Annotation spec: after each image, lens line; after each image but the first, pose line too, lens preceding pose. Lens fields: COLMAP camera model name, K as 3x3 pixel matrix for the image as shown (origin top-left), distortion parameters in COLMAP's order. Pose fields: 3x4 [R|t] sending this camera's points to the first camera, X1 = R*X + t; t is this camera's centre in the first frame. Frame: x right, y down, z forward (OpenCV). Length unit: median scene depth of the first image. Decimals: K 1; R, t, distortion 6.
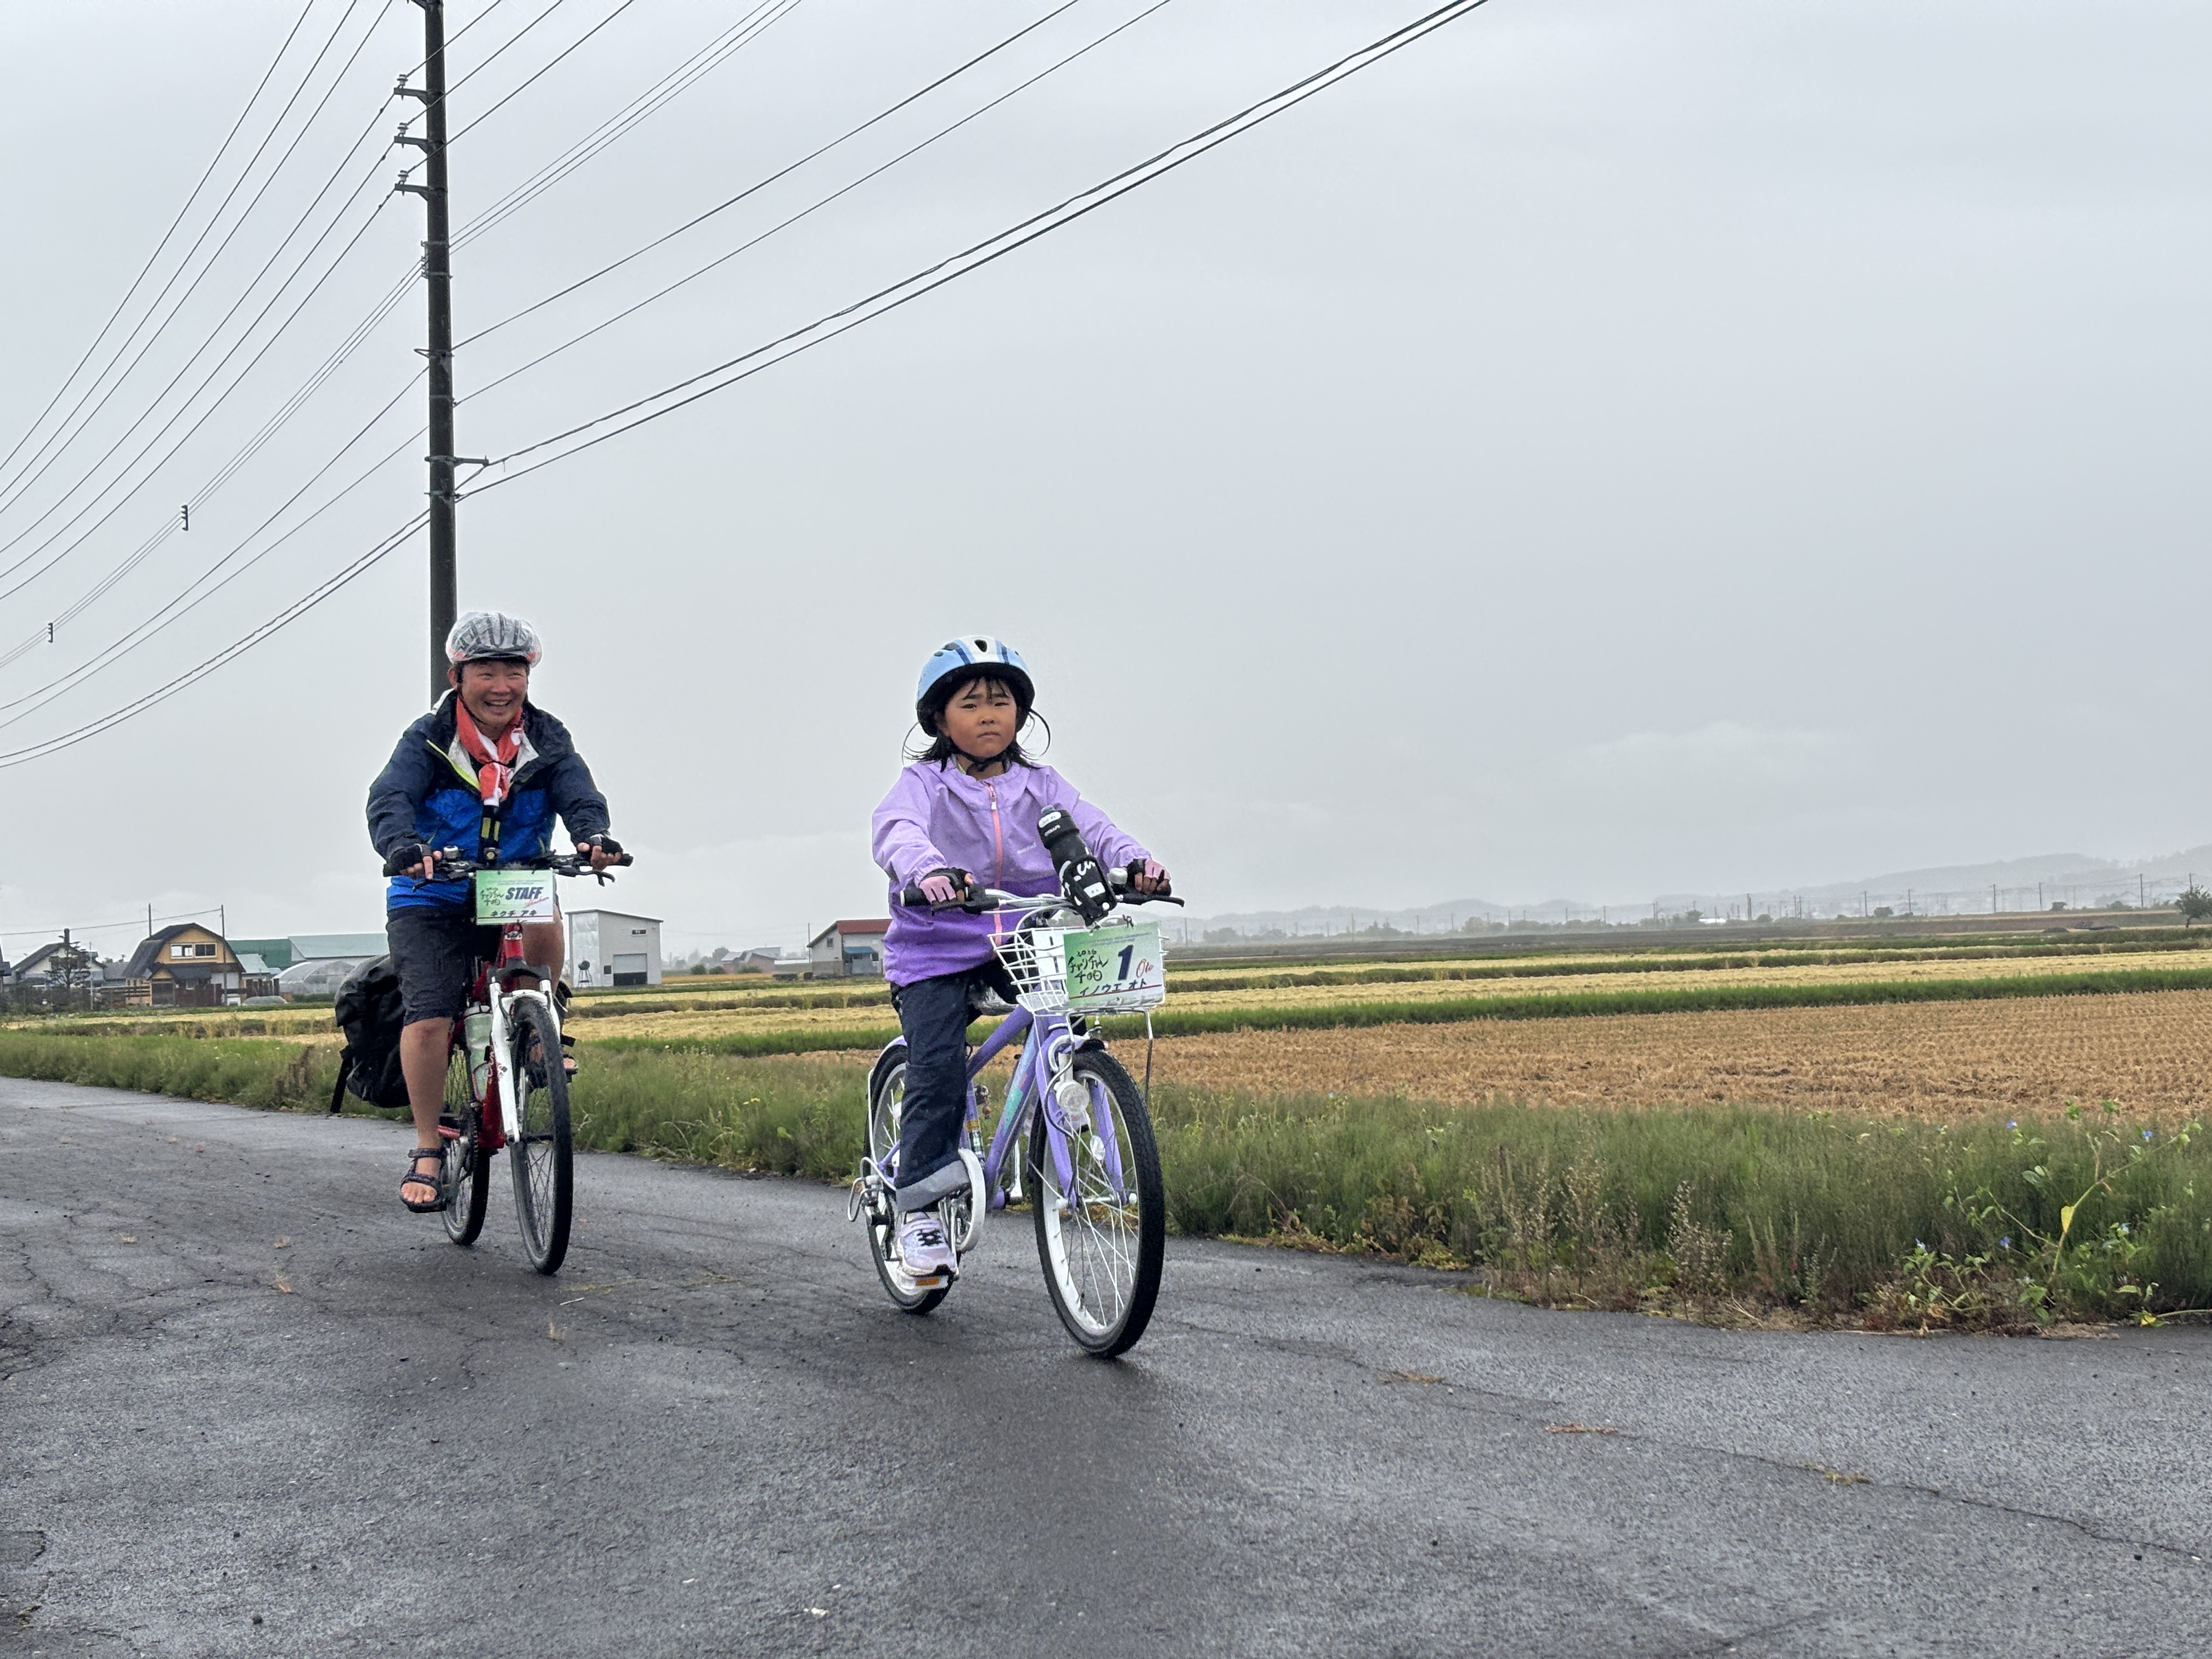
lens RADIAL K [[3318.0, 0, 1104.8], [0, 3318.0, 794.0], [0, 0, 1]] dist [0.234626, -0.860396]
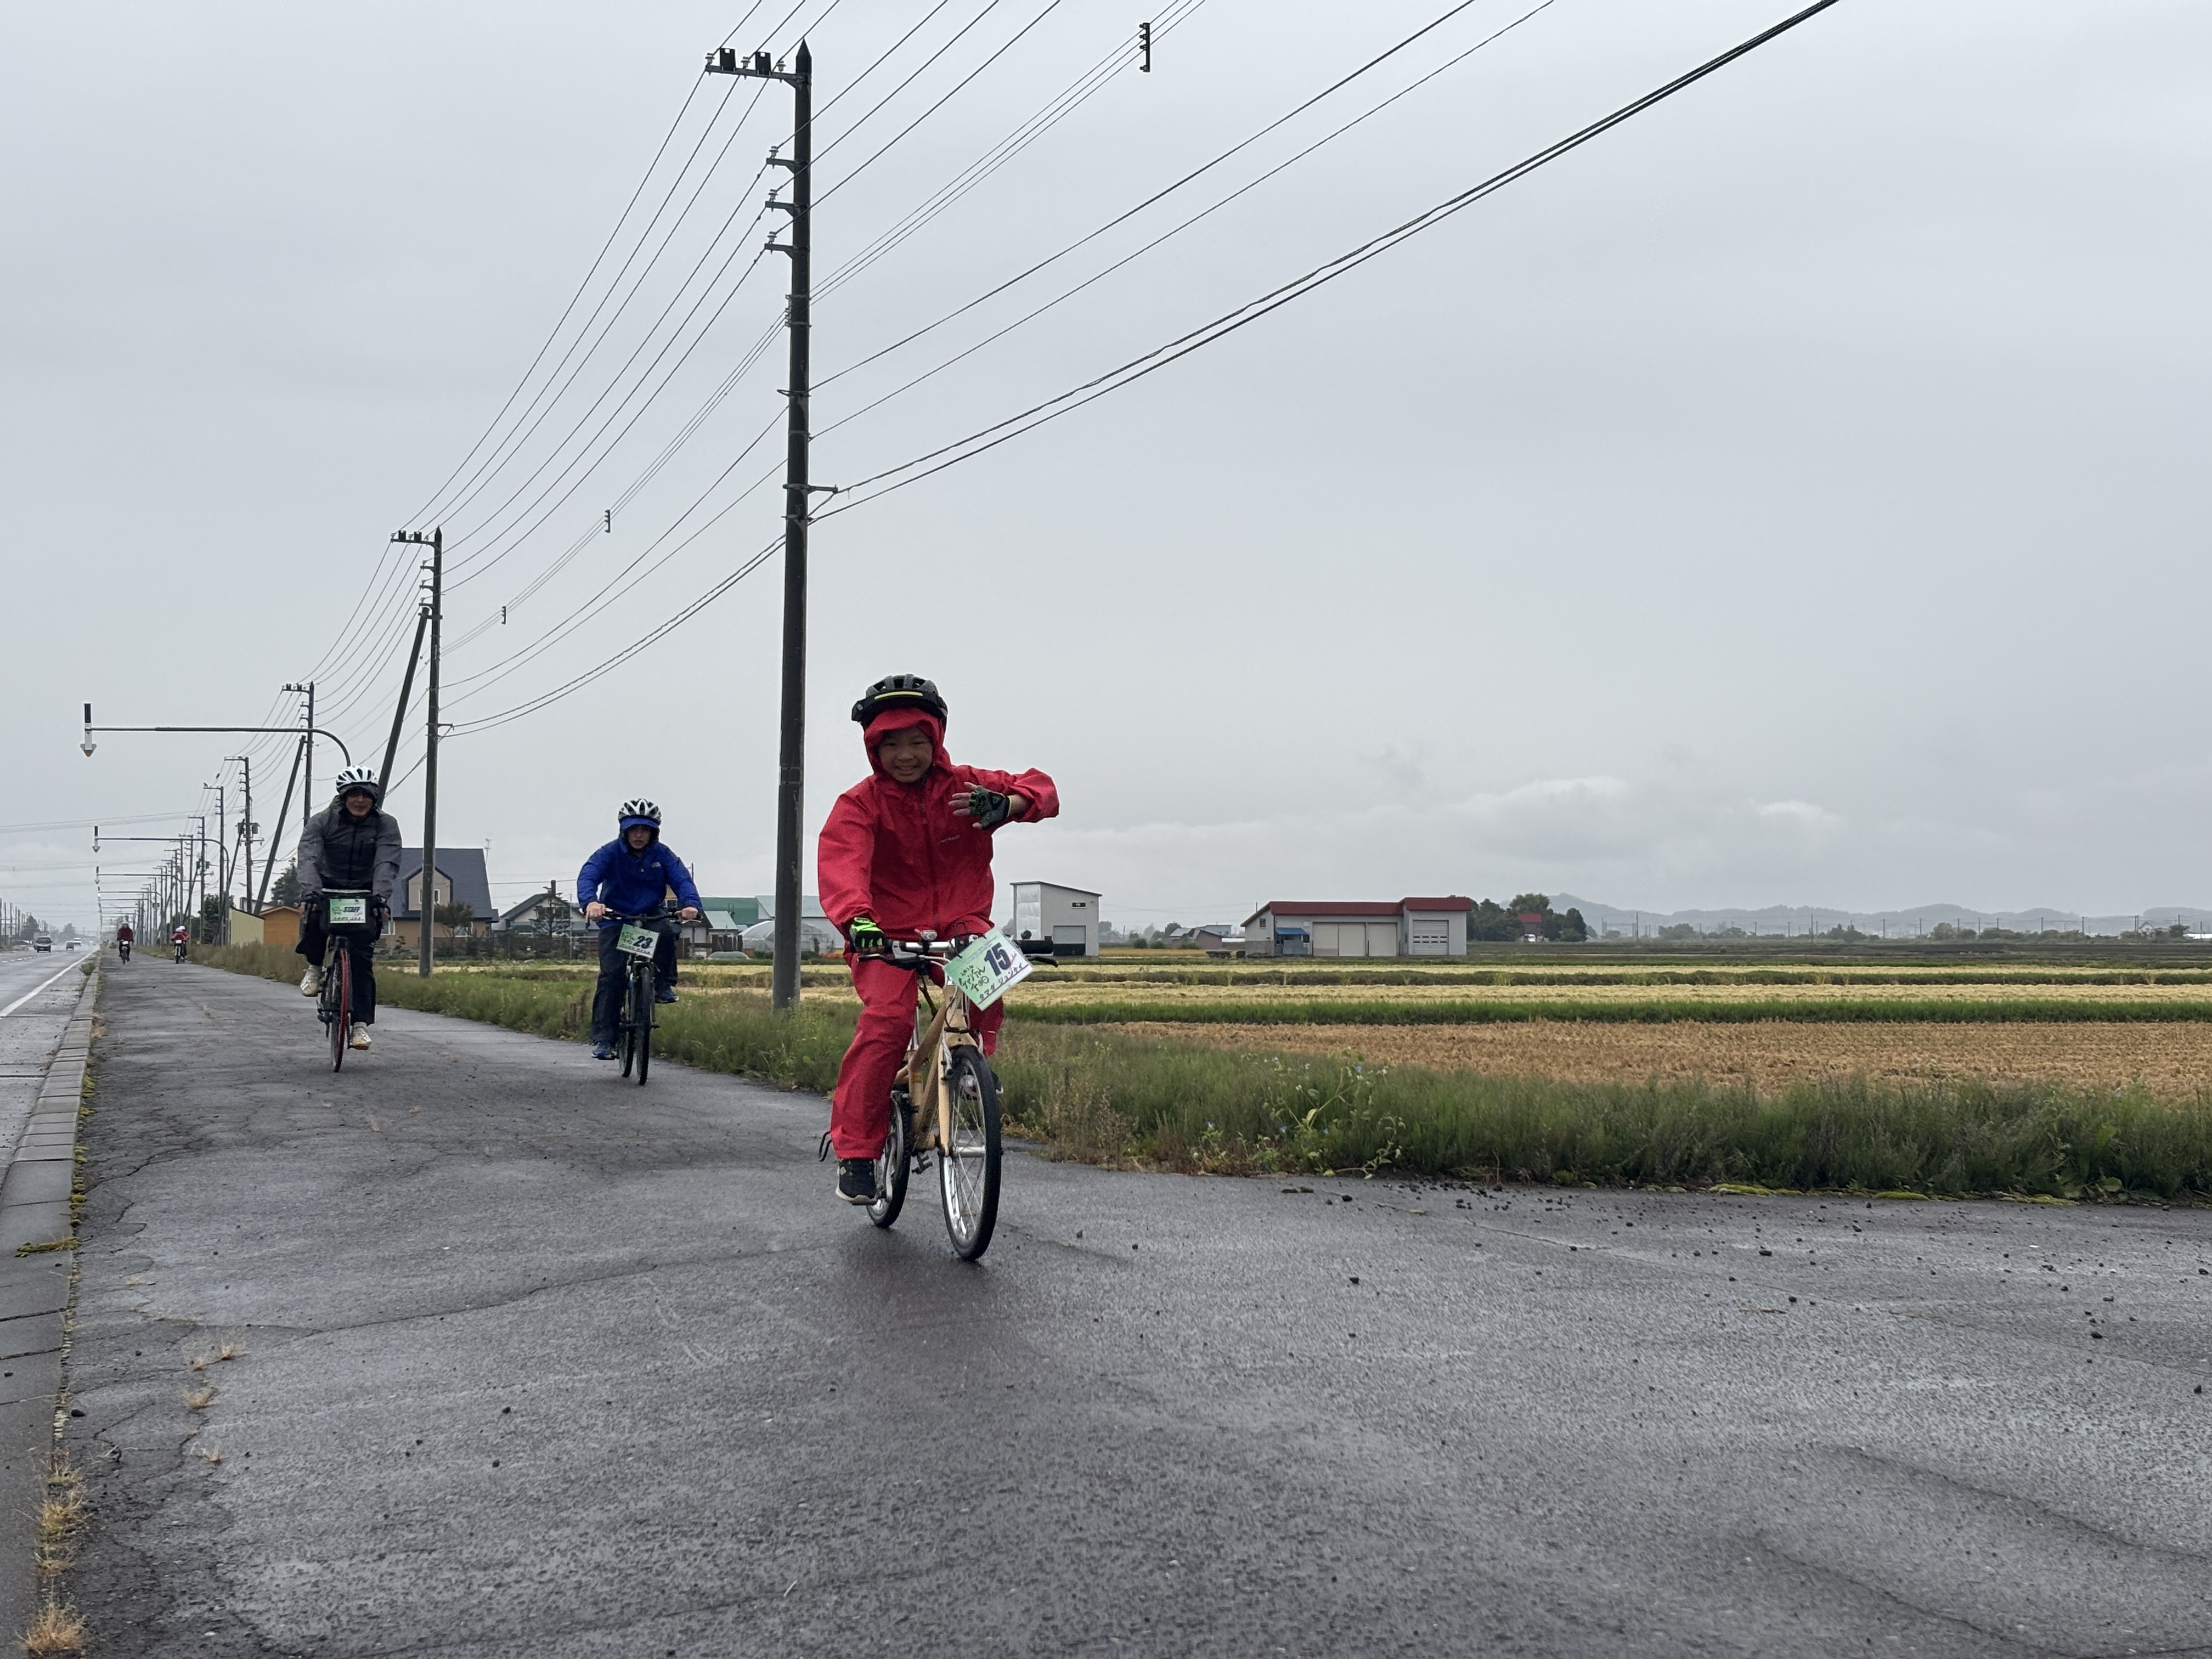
lens RADIAL K [[3355.1, 0, 1100.1], [0, 3355.1, 857.6], [0, 0, 1]] dist [0.282108, -1.095984]
pose [[0.988867, 0.036540, -0.144245, 0.094382], [-0.032928, 0.999083, 0.027348, -0.010798], [0.145112, -0.022294, 0.989164, -0.157900]]
